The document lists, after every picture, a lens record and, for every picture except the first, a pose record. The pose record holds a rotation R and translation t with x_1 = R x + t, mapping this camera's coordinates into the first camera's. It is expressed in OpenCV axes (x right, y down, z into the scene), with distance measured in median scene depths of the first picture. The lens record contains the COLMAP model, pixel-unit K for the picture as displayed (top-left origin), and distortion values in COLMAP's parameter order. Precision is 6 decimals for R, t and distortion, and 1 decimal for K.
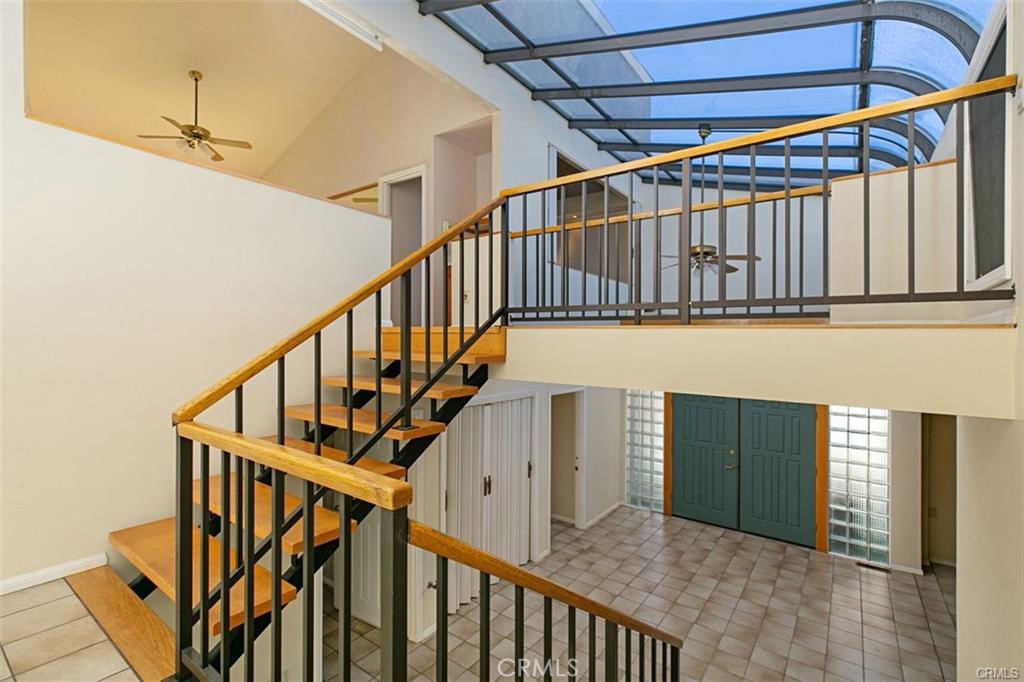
lens RADIAL K [[466.3, 0, 512.9], [0, 466.3, 340.6], [0, 0, 1]] dist [-0.004305, -0.001698]
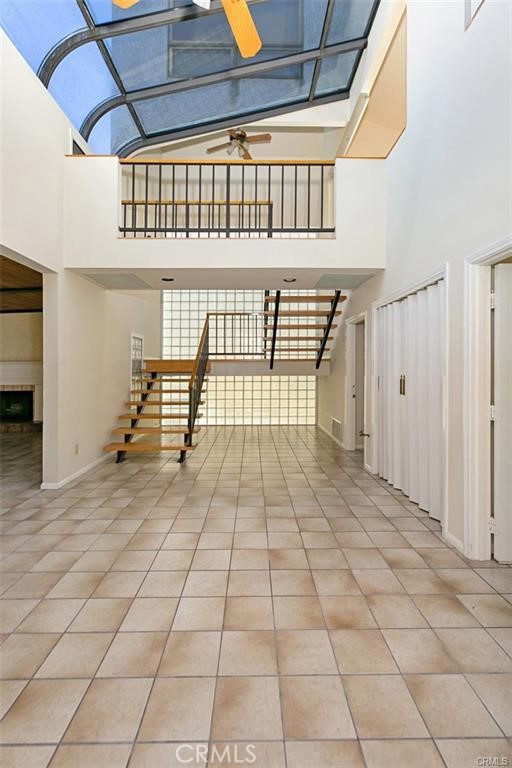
lens RADIAL K [[349.7, 0, 256.8], [0, 349.7, 370.8], [0, 0, 1]] dist [-0.004305, -0.001698]
pose [[-0.798725, -0.002398, -0.601691, 0.532220], [-0.004862, 0.999985, 0.002469, 0.247437], [0.601676, 0.004898, -0.798725, 1.208616]]
